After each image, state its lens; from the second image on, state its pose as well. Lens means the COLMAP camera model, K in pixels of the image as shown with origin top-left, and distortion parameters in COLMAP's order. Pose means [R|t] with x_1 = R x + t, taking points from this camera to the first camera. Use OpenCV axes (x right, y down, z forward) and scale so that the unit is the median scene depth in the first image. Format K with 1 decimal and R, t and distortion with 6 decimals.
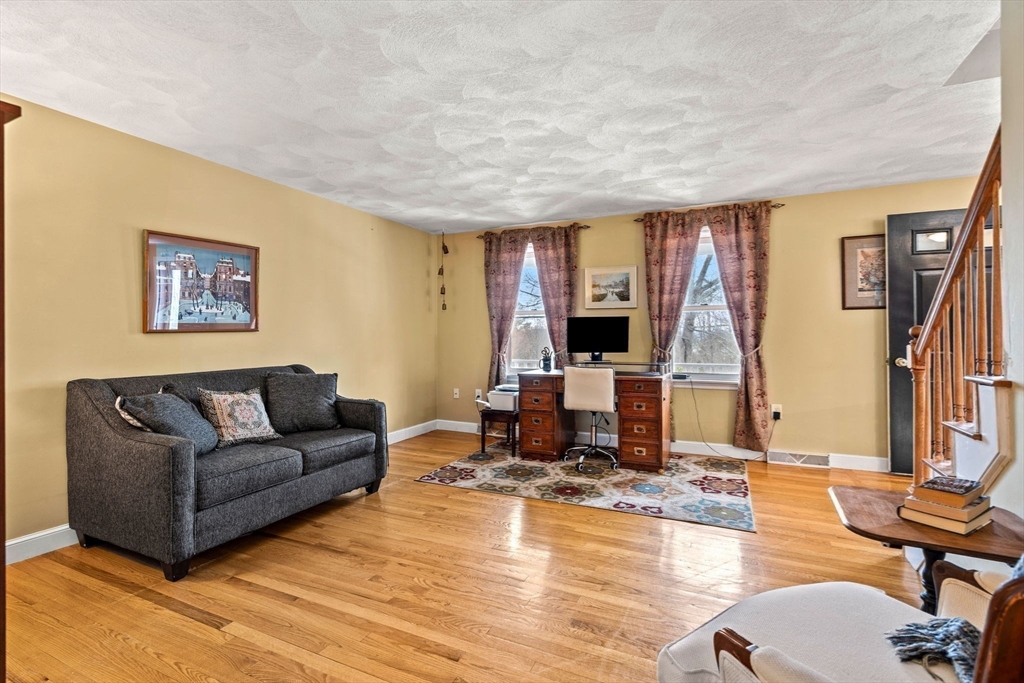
lens RADIAL K [[475.0, 0, 509.8], [0, 475.0, 348.3], [0, 0, 1]] dist [-0.002150, 0.001261]
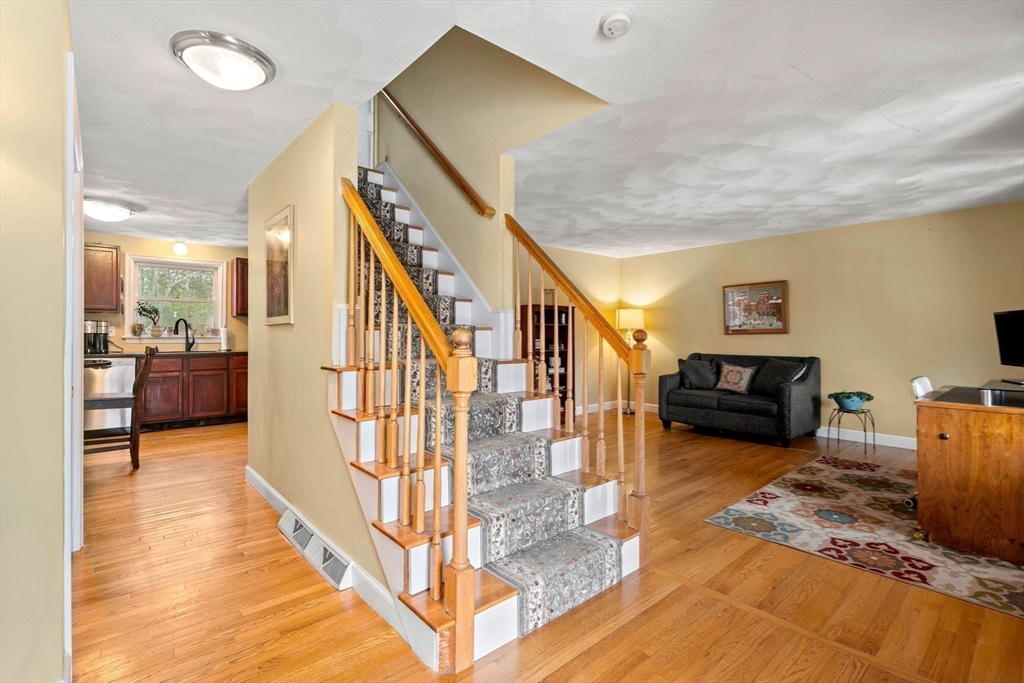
lens RADIAL K [[475.0, 0, 509.8], [0, 475.0, 348.3], [0, 0, 1]] dist [-0.002150, 0.001261]
pose [[-0.397912, 0.027995, -0.916996, 1.344880], [-0.025854, 0.998795, 0.041711, -0.028762], [0.917059, 0.040305, -0.396709, 0.816383]]
